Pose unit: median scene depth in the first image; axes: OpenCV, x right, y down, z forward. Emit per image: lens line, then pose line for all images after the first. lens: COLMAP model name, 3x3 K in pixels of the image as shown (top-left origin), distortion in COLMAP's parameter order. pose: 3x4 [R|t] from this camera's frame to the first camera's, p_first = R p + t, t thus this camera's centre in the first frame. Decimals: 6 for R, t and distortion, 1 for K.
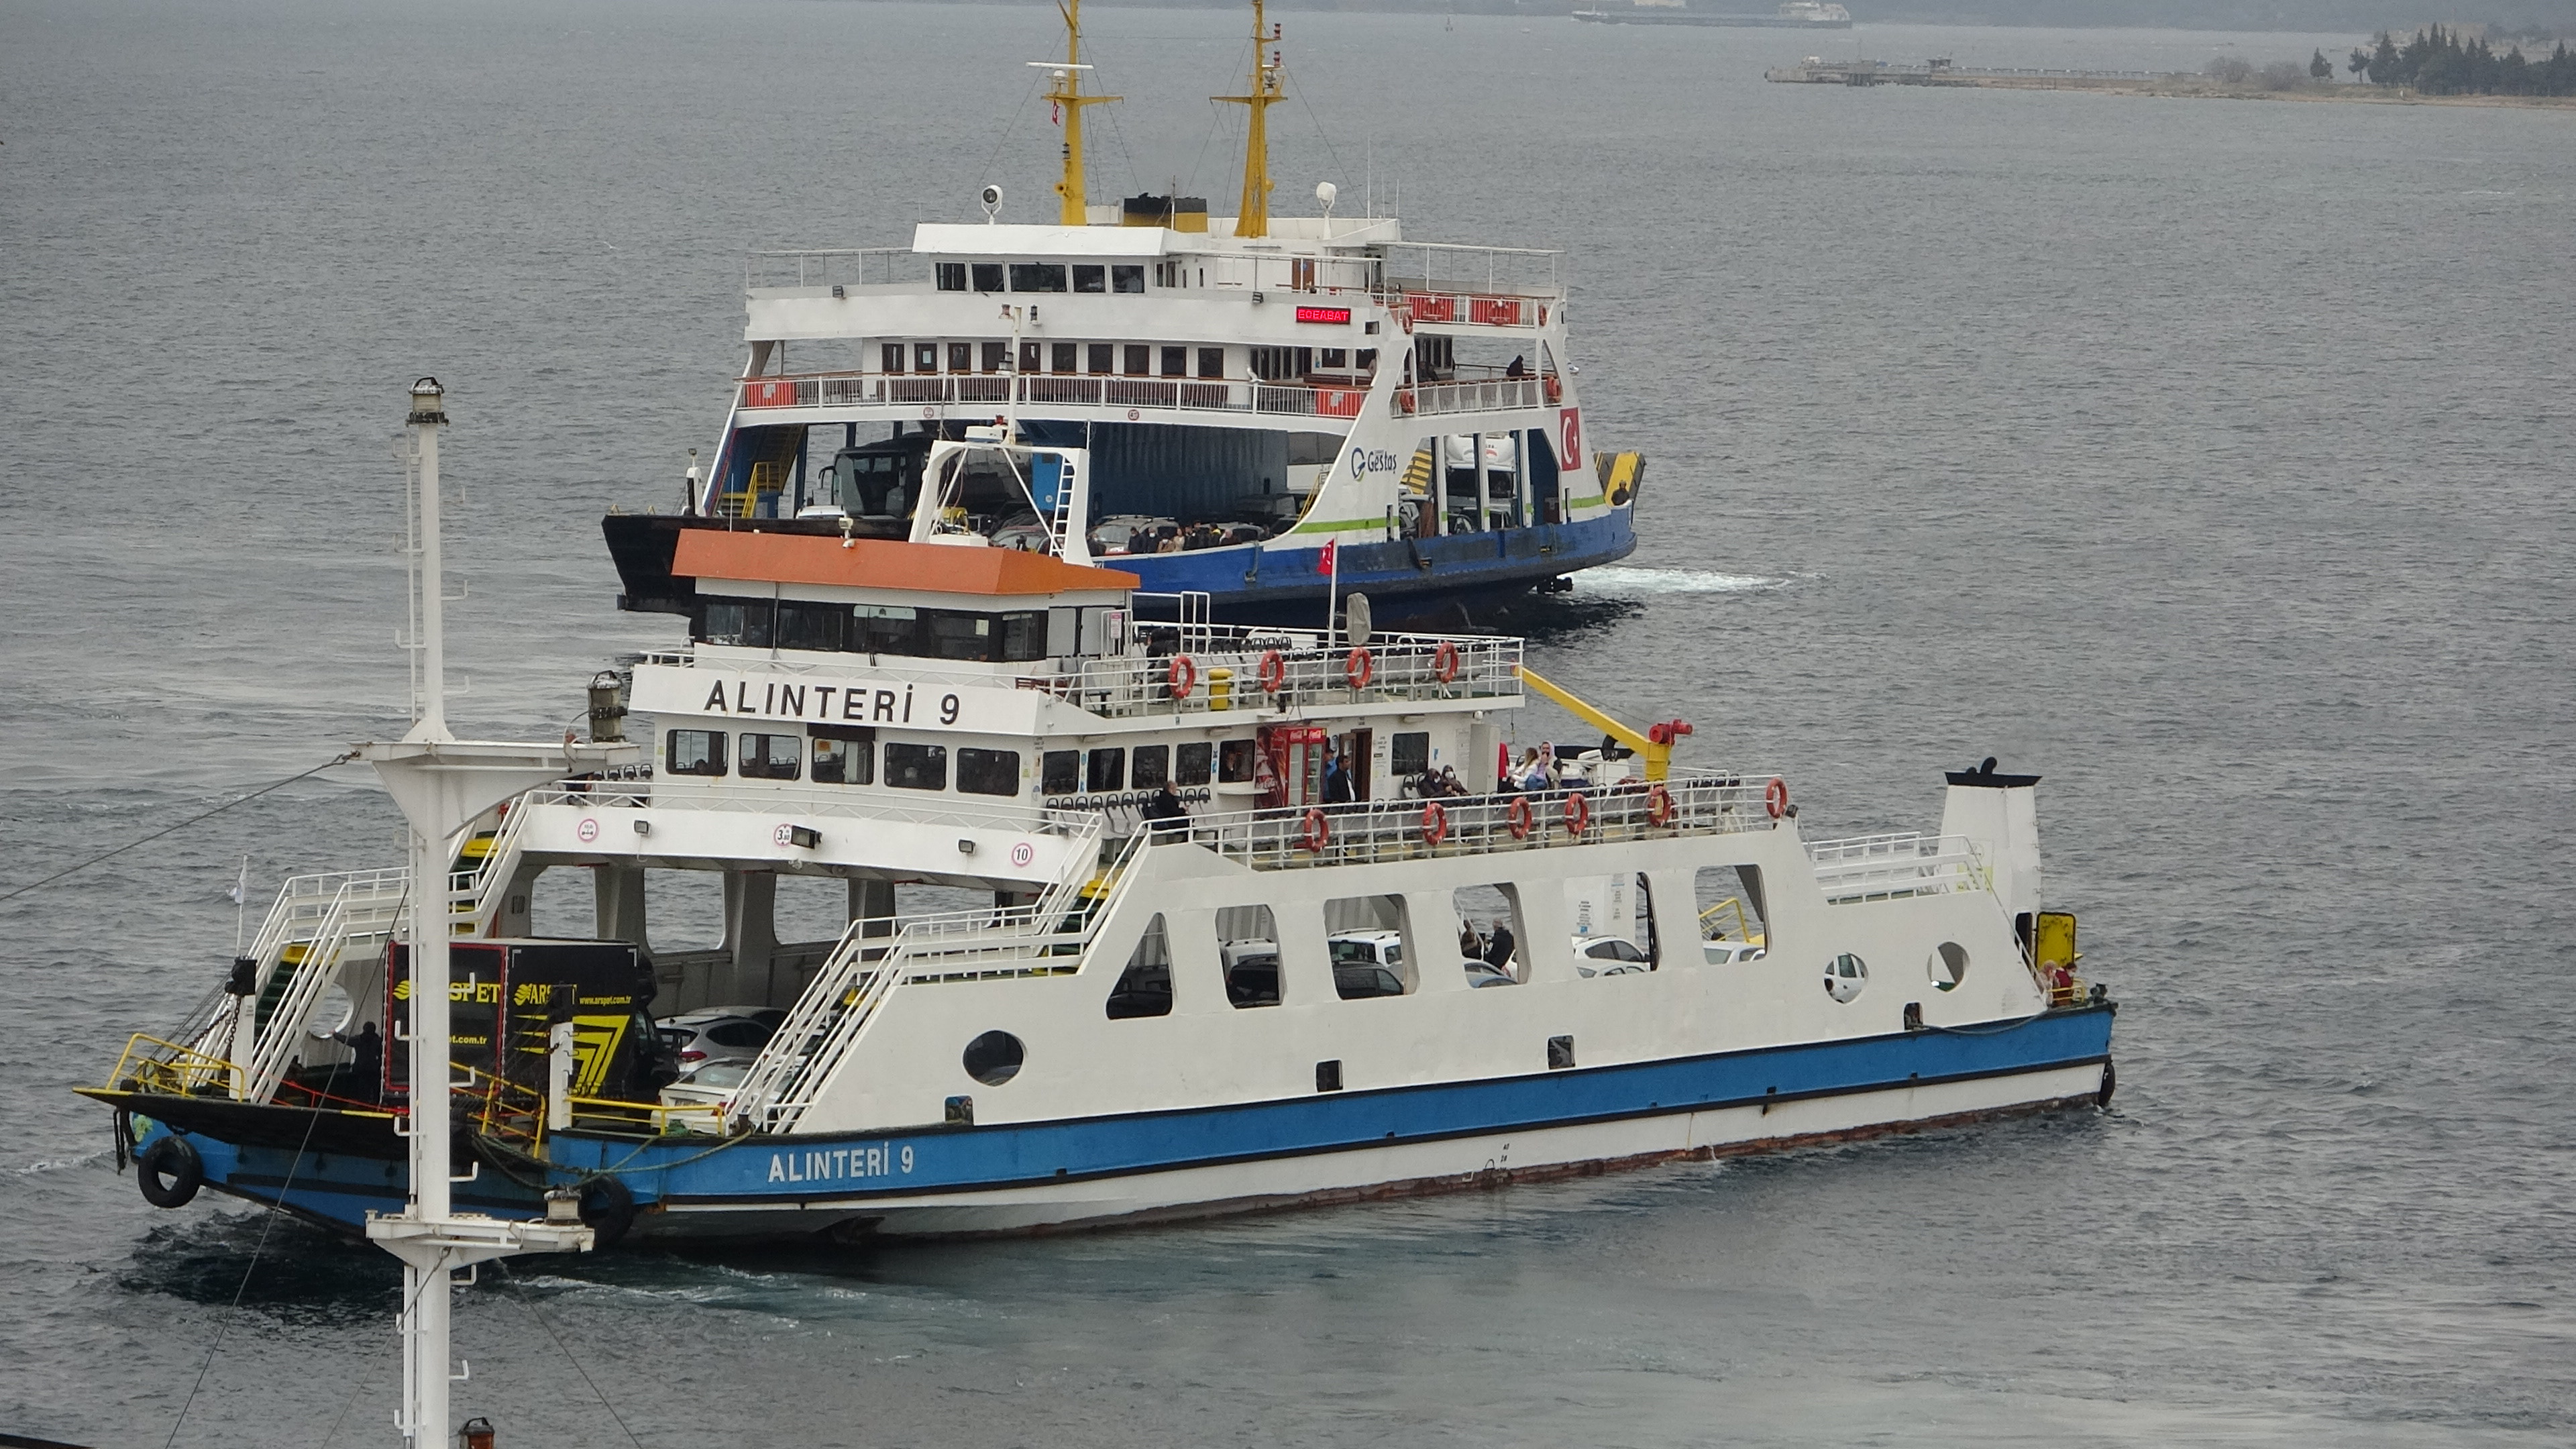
lens RADIAL K [[5255.7, 0, 1288.0], [0, 5255.7, 724.5], [0, 0, 1]] dist [0.026305, 0.523037]
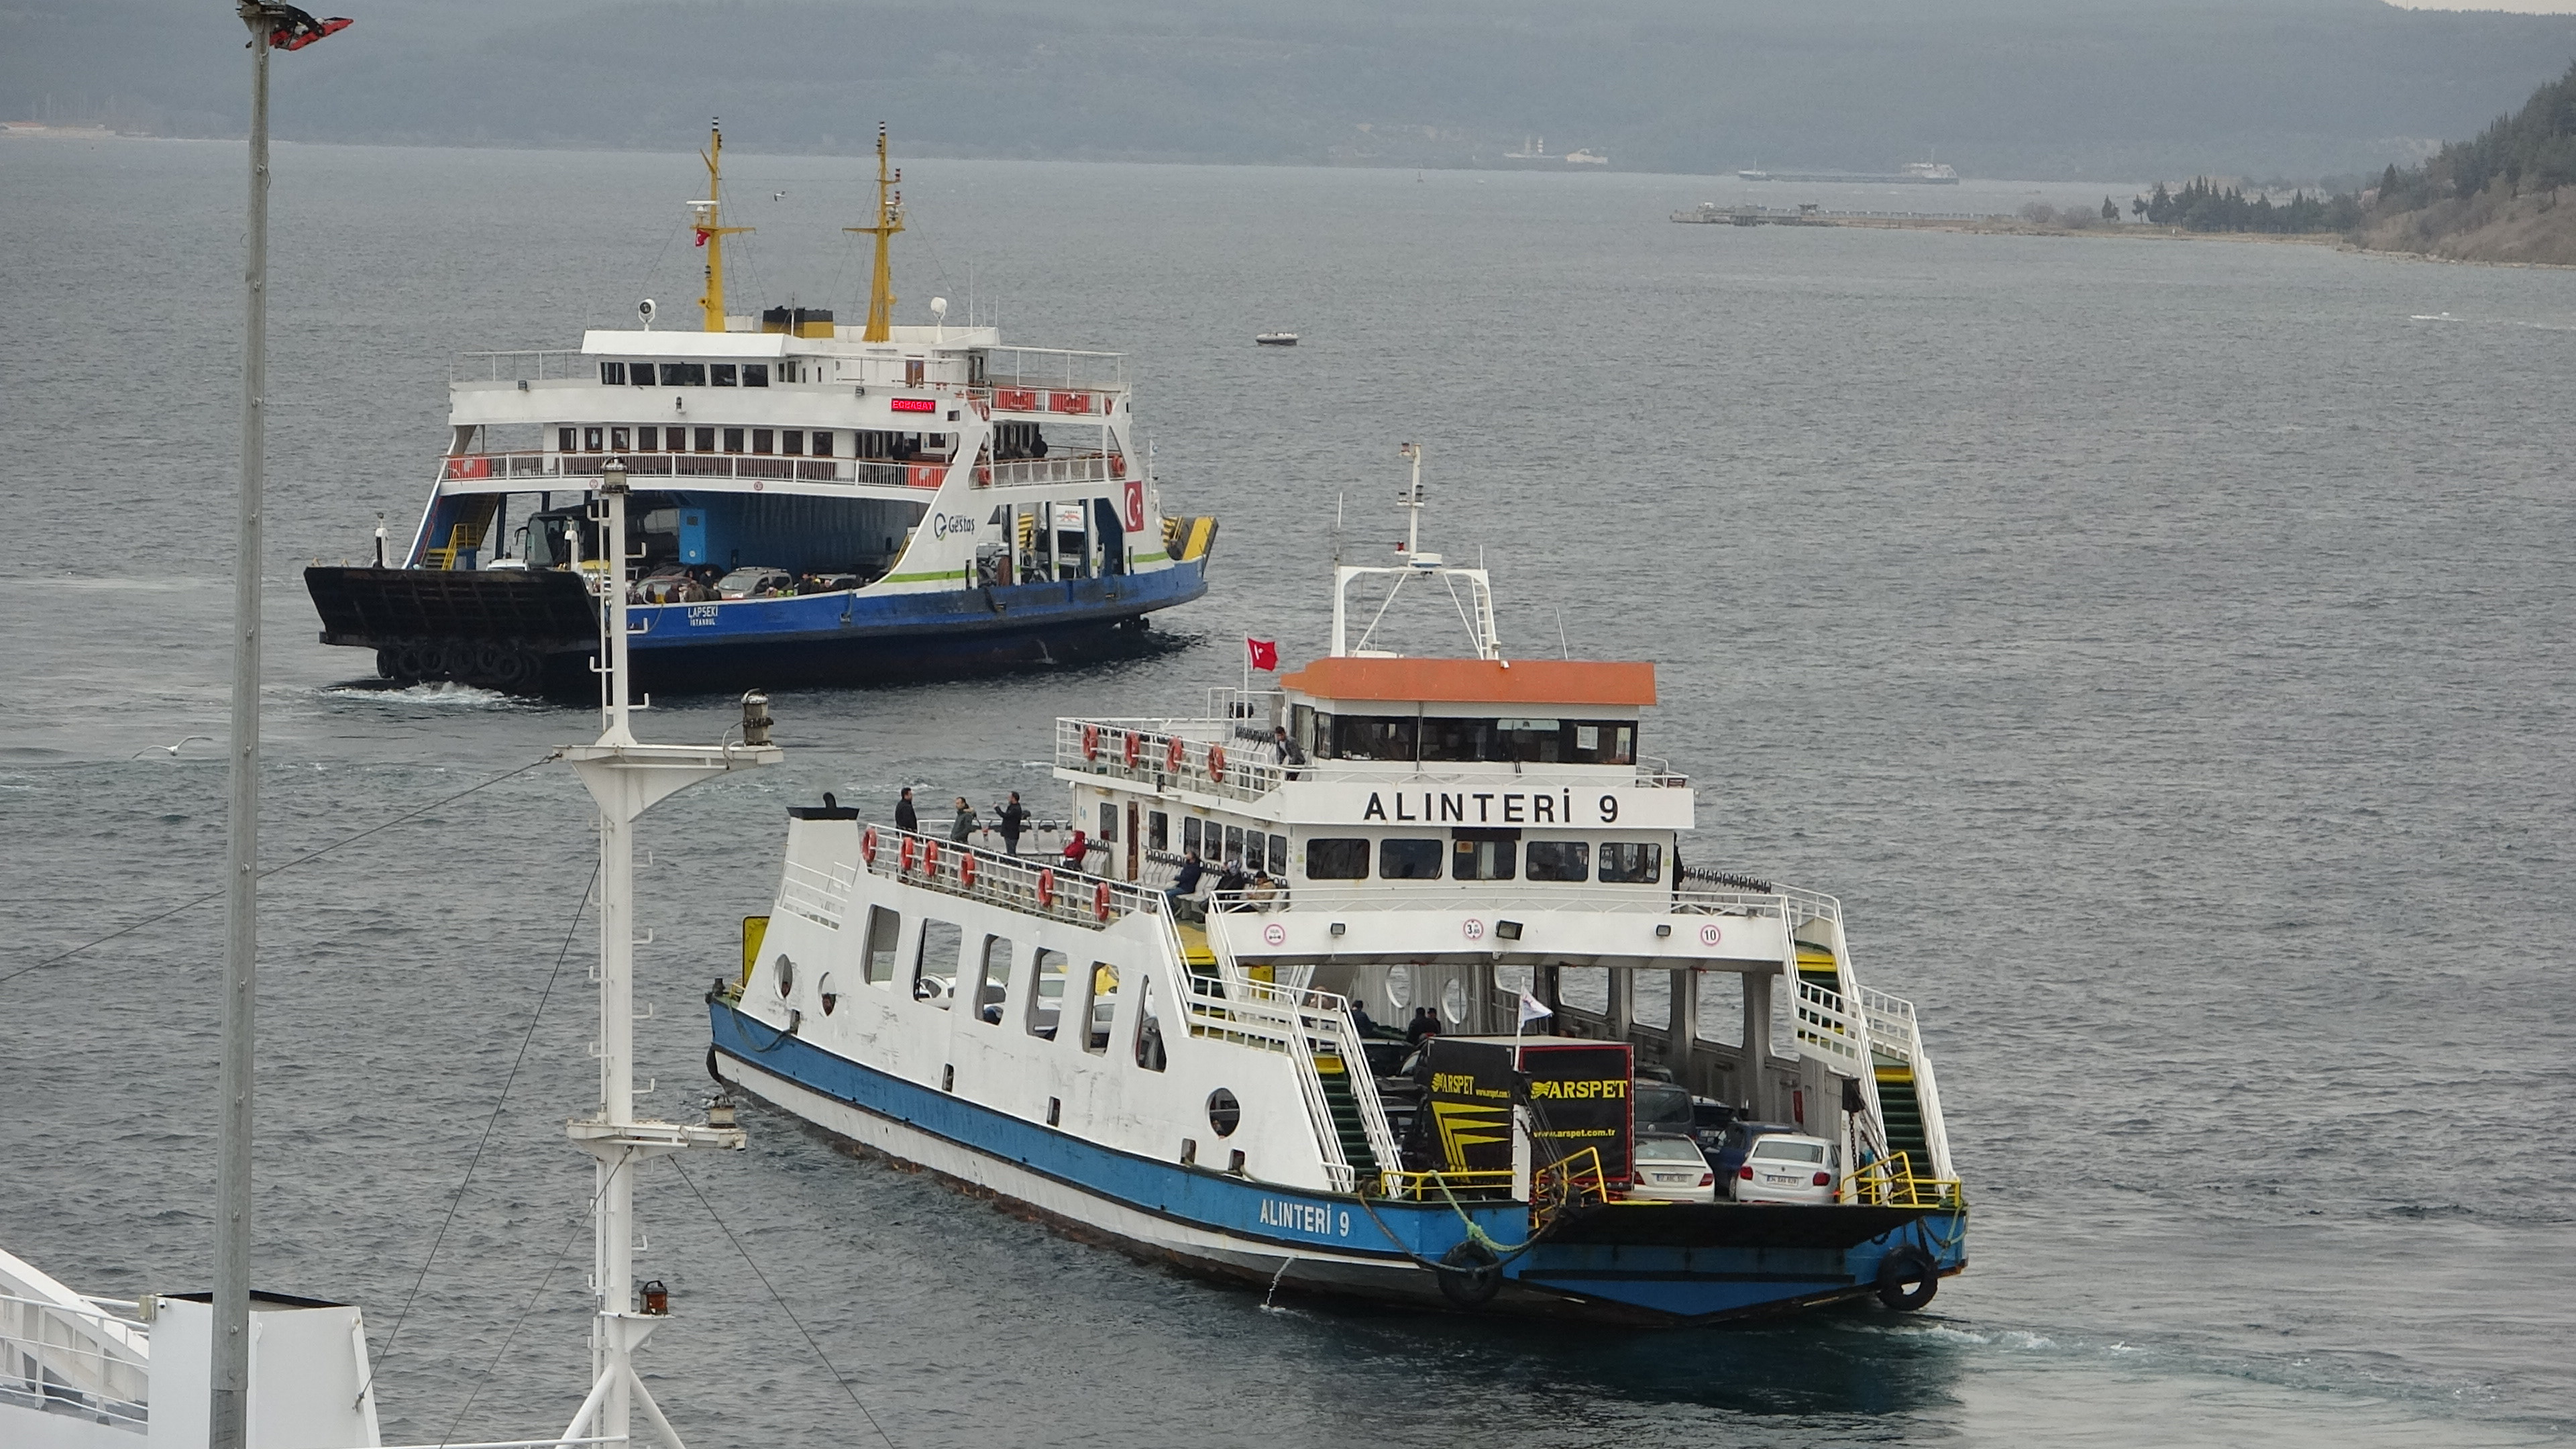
lens RADIAL K [[4150.9, 0, 1288.0], [0, 4150.9, 724.5], [0, 0, 1]] dist [0.083257, -0.070473]
pose [[0.999809, 0.002106, -0.019405, 0.111119], [-0.002141, 0.999996, -0.001801, -0.001540], [0.019401, 0.001842, 0.999810, 0.028509]]
